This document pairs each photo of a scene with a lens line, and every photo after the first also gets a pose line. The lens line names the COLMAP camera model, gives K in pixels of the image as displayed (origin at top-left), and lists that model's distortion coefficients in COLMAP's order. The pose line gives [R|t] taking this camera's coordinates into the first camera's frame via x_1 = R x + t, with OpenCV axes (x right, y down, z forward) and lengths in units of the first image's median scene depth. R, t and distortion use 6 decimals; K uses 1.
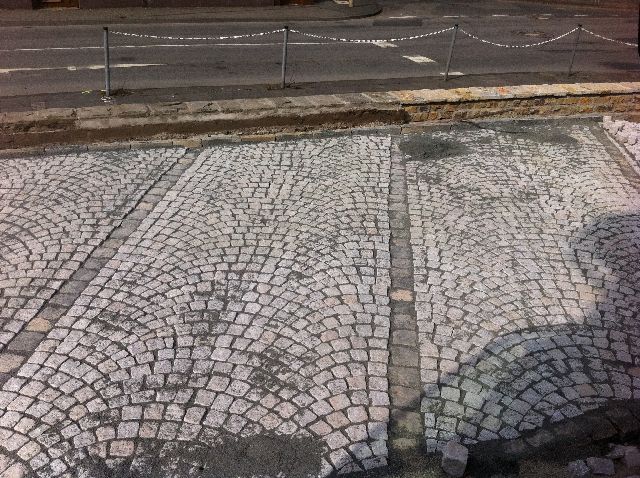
lens RADIAL K [[589.7, 0, 320.0], [0, 589.7, 239.0], [0, 0, 1]] dist [0.098504, -0.244186]
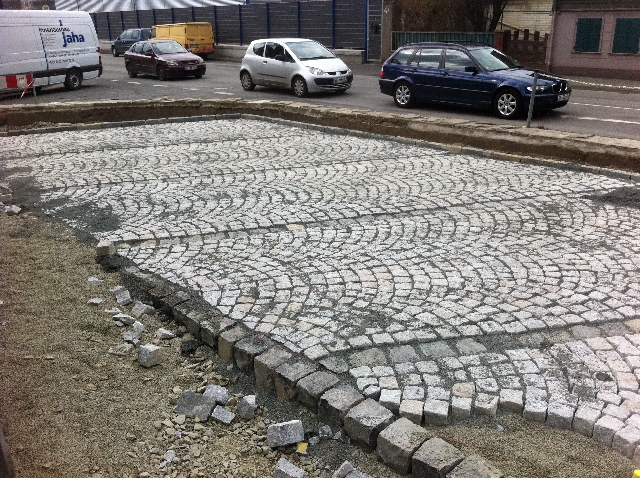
lens RADIAL K [[589.7, 0, 320.0], [0, 589.7, 239.0], [0, 0, 1]] dist [0.098504, -0.244186]
pose [[0.394427, 0.267289, -0.879195, 1.013651], [-0.400816, 0.910994, 0.097142, -0.014850], [0.826907, 0.314080, 0.466454, 0.416905]]
